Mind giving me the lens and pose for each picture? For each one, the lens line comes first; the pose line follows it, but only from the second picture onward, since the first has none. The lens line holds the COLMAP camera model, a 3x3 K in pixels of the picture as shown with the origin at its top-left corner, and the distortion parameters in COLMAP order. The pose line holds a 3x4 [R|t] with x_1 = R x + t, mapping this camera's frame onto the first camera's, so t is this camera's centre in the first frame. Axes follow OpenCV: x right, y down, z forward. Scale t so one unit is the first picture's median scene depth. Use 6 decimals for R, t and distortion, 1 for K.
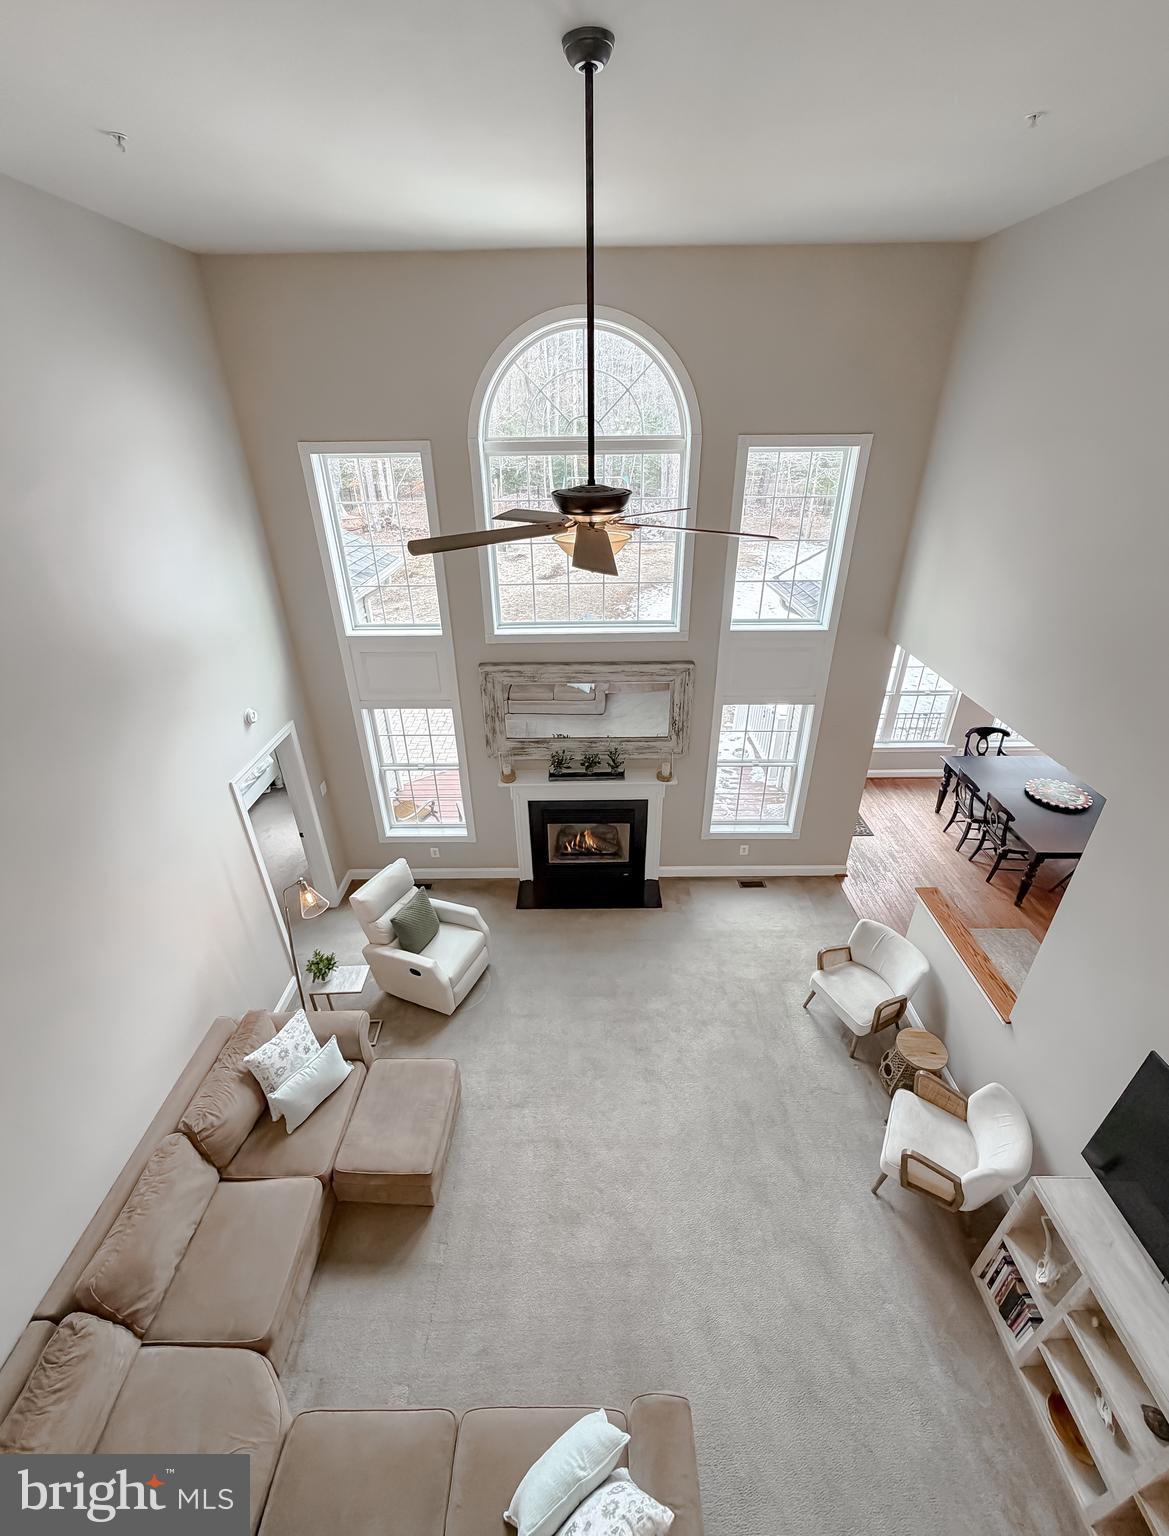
lens RADIAL K [[654.1, 0, 589.6], [0, 654.1, 757.4], [0, 0, 1]] dist [0.005430, -0.000299]
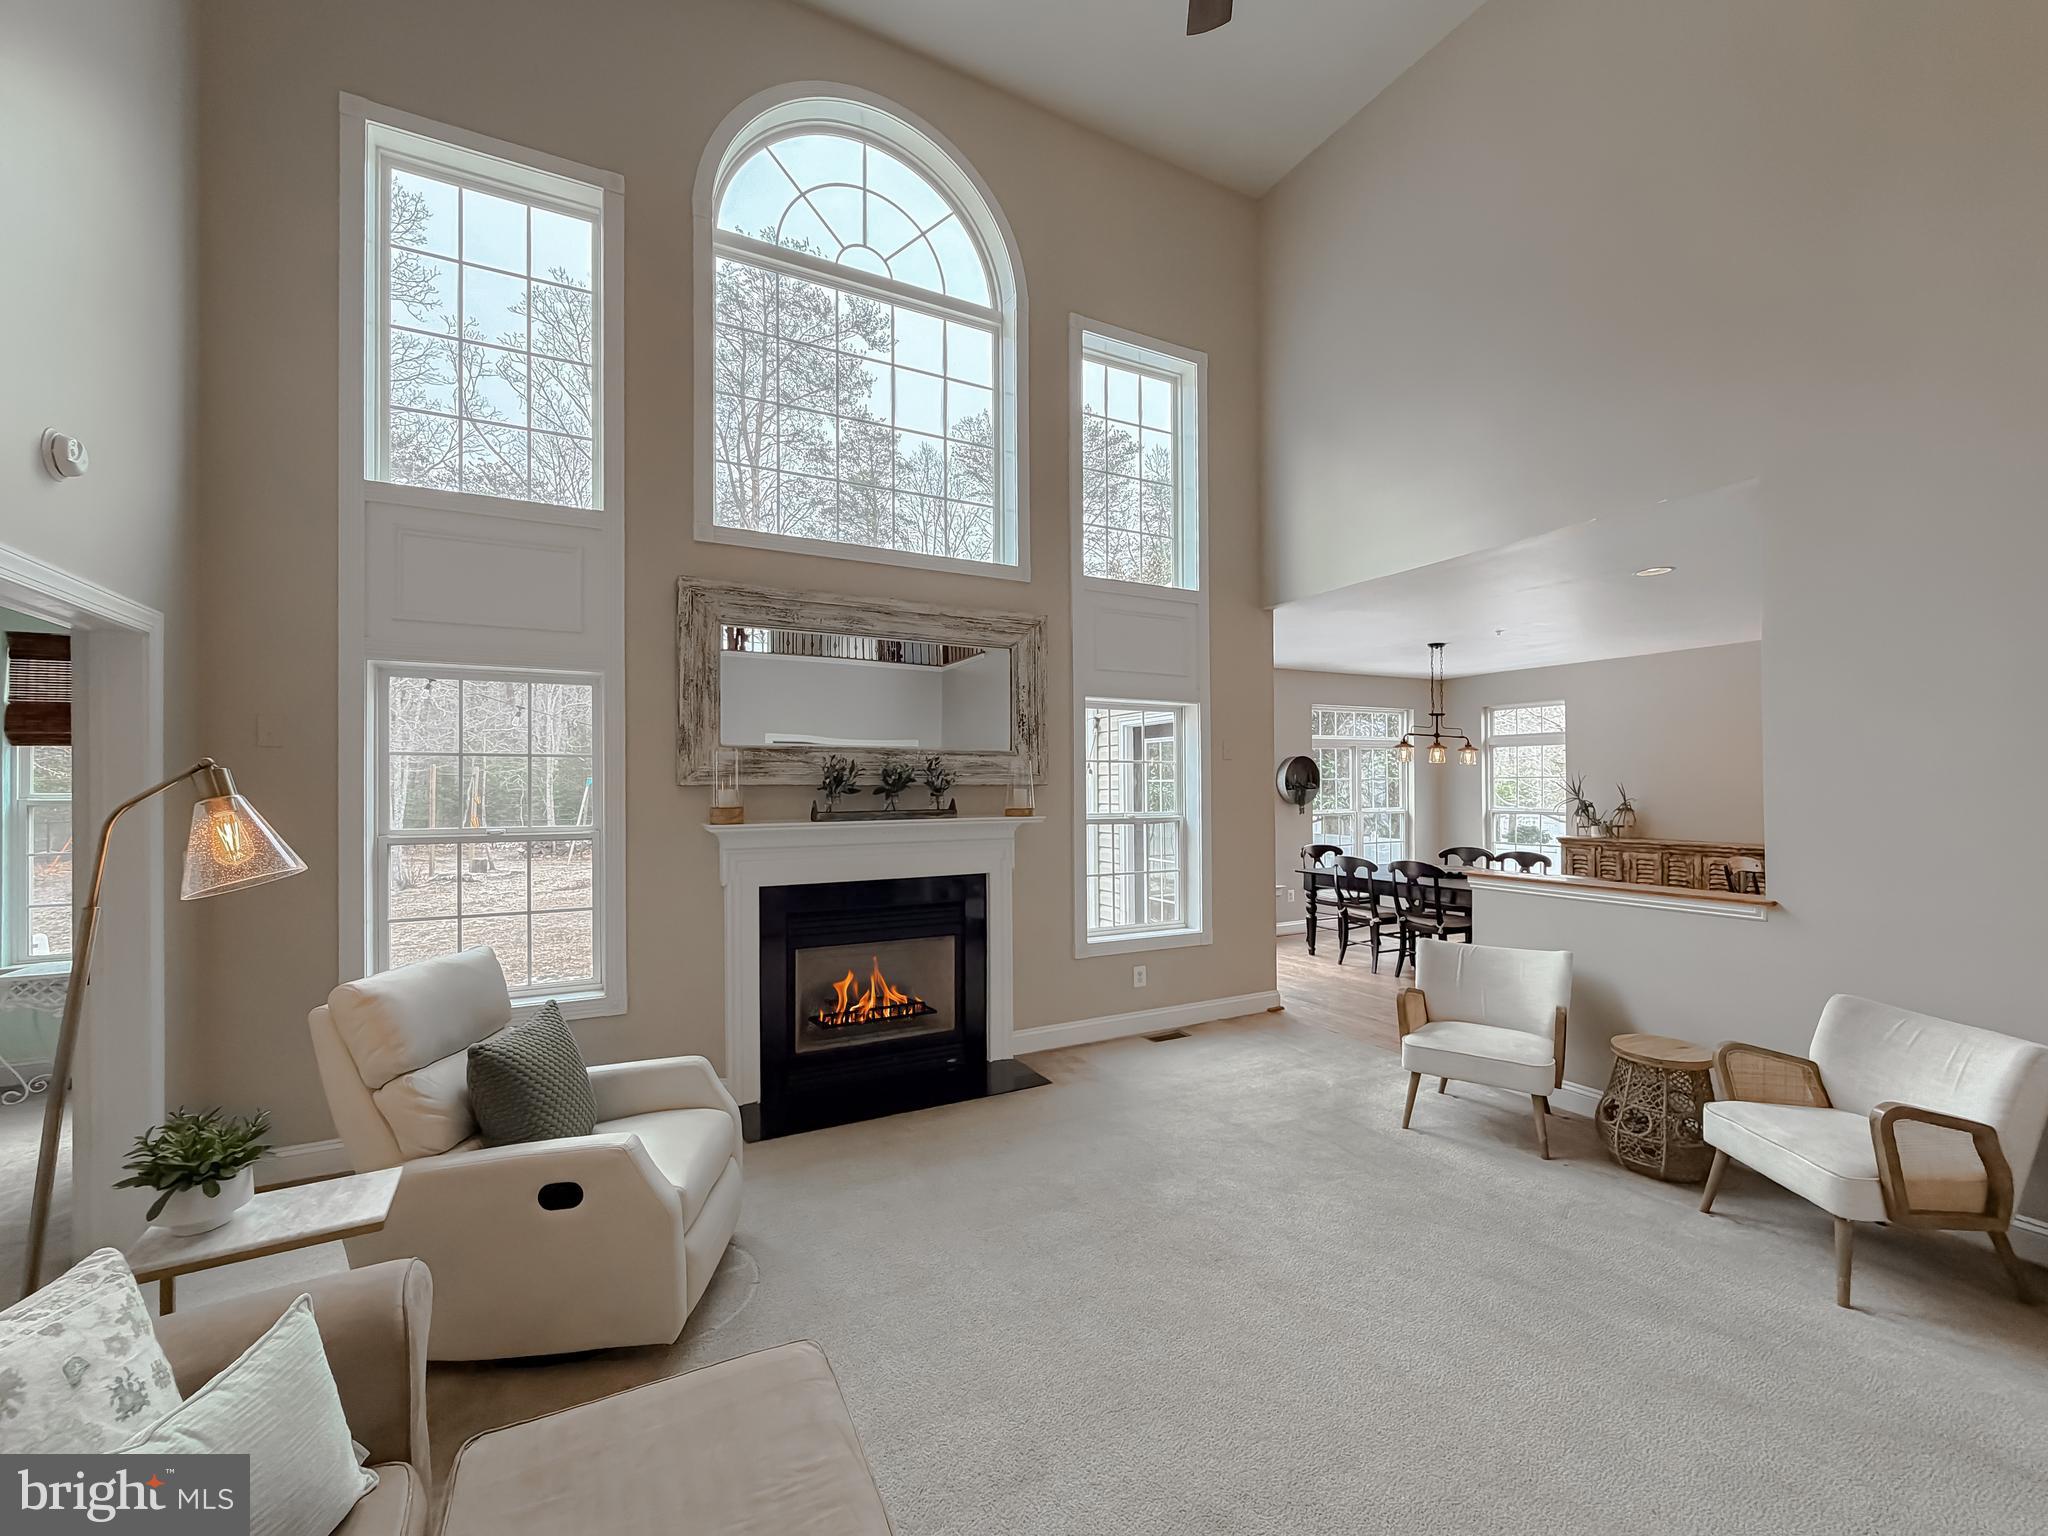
lens RADIAL K [[856.1, 0, 1032.2], [0, 856.1, 779.9], [0, 0, 1]] dist [0.007883, -0.002101]
pose [[0.877613, 0.011893, 0.479223, -0.240668], [0.231267, 0.865155, -0.444997, 0.352185], [-0.419894, 0.501363, 0.756521, 0.444914]]
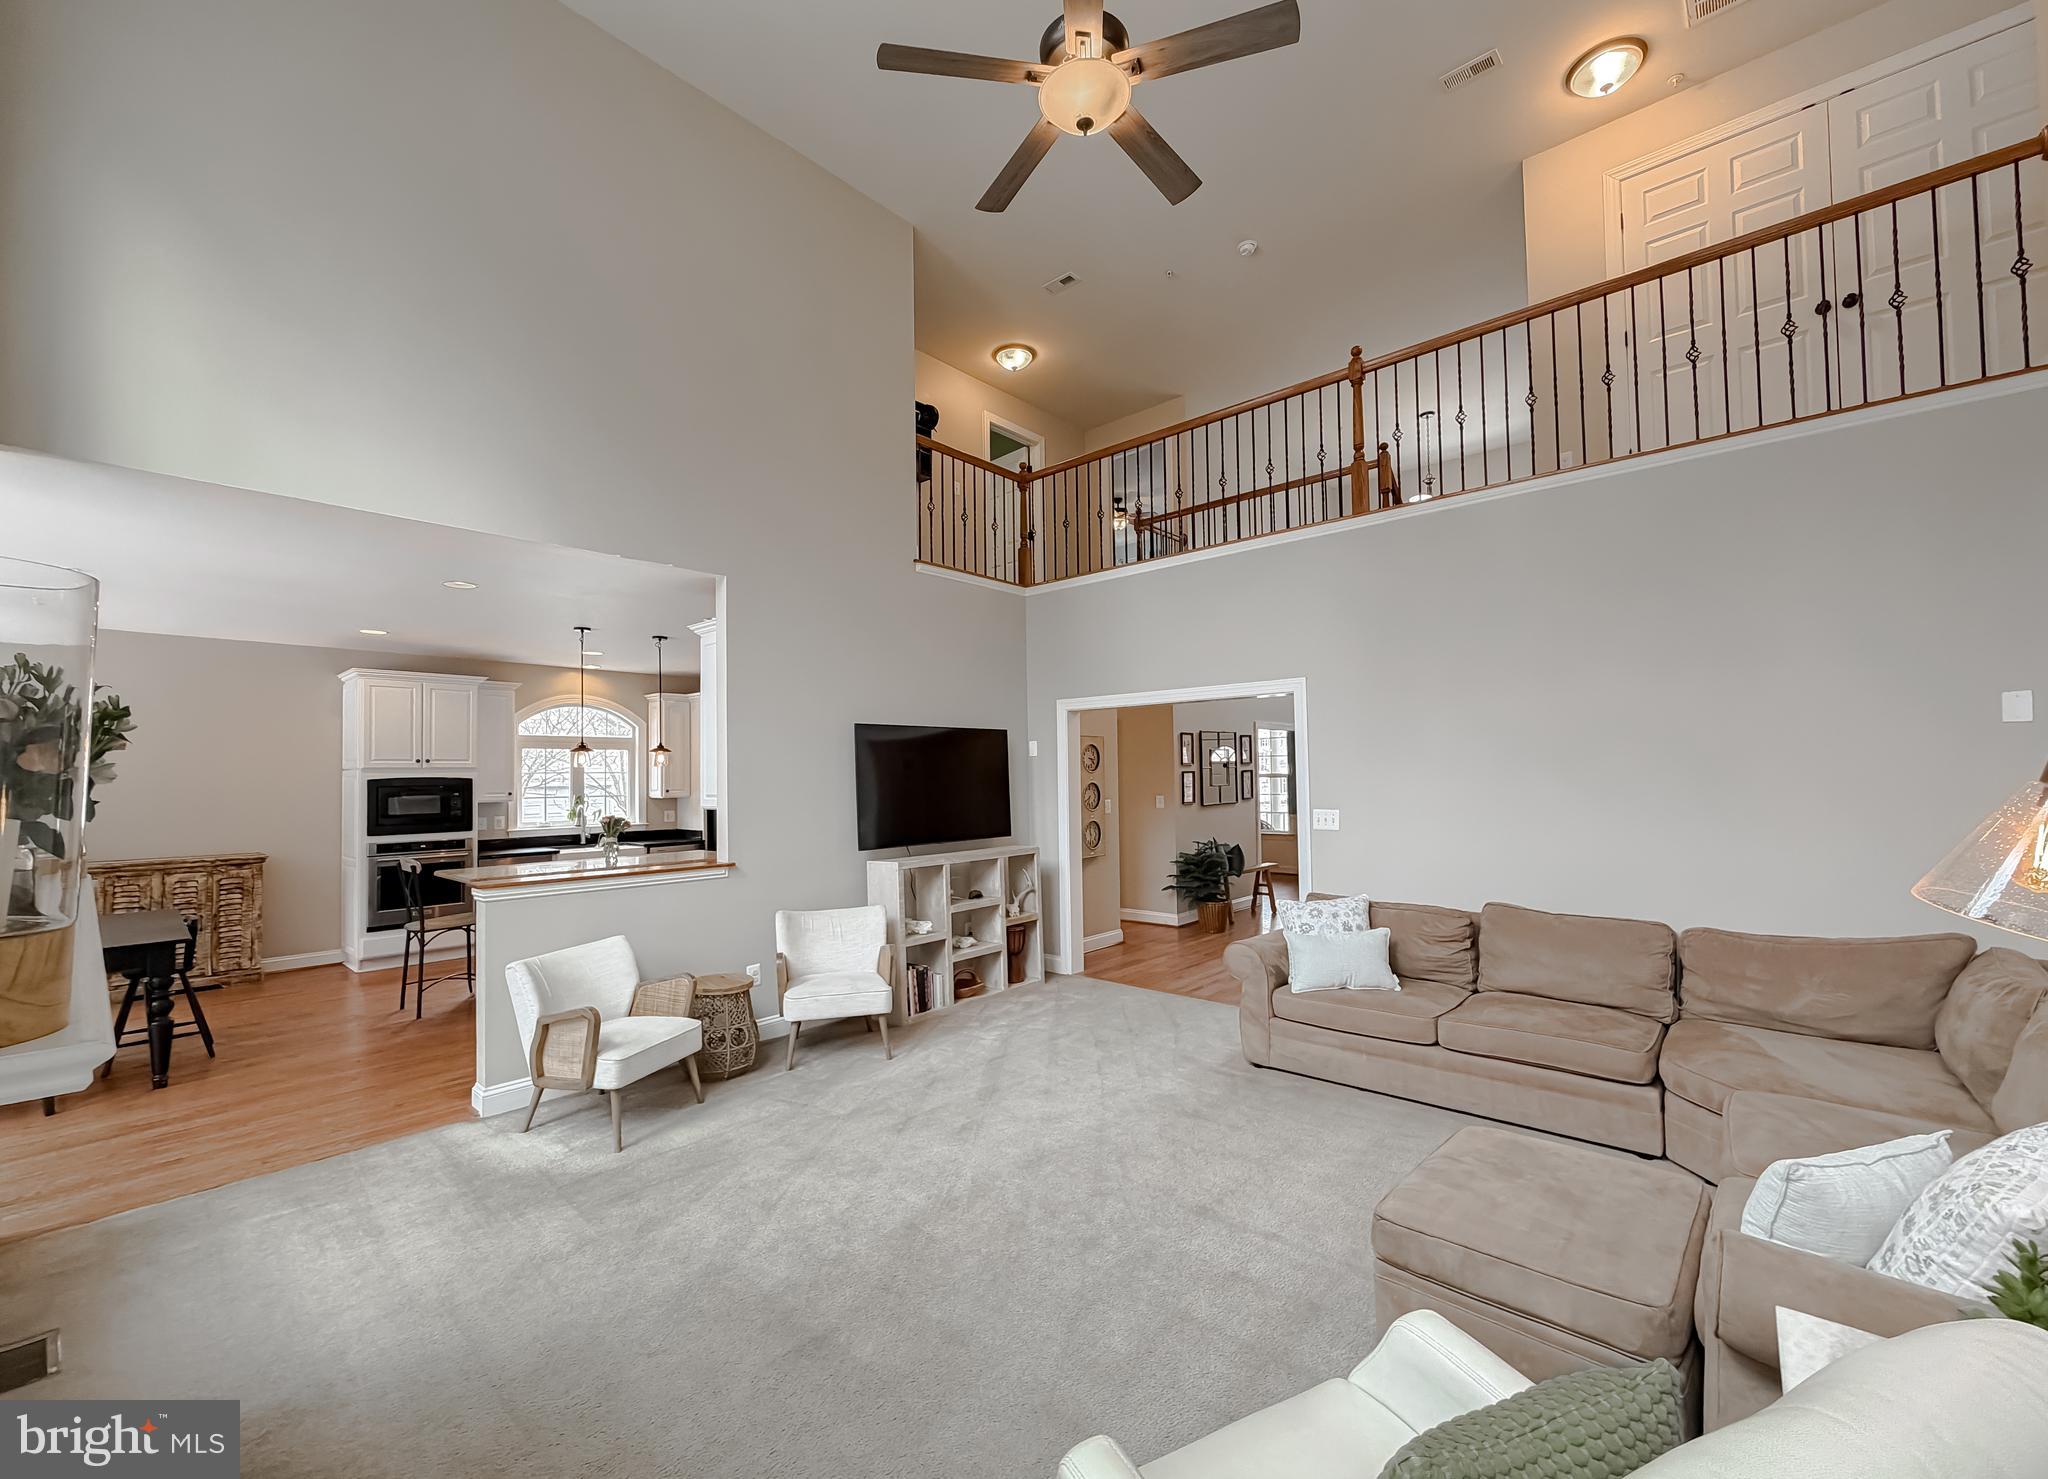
lens RADIAL K [[825.8, 0, 1011.8], [0, 825.8, 743.7], [0, 0, 1]] dist [0.008477, 0.000167]
pose [[-0.737375, 0.045688, 0.673936, -0.302247], [0.352455, 0.877148, 0.326168, 0.012471], [-0.576240, 0.478041, -0.662891, 1.026658]]
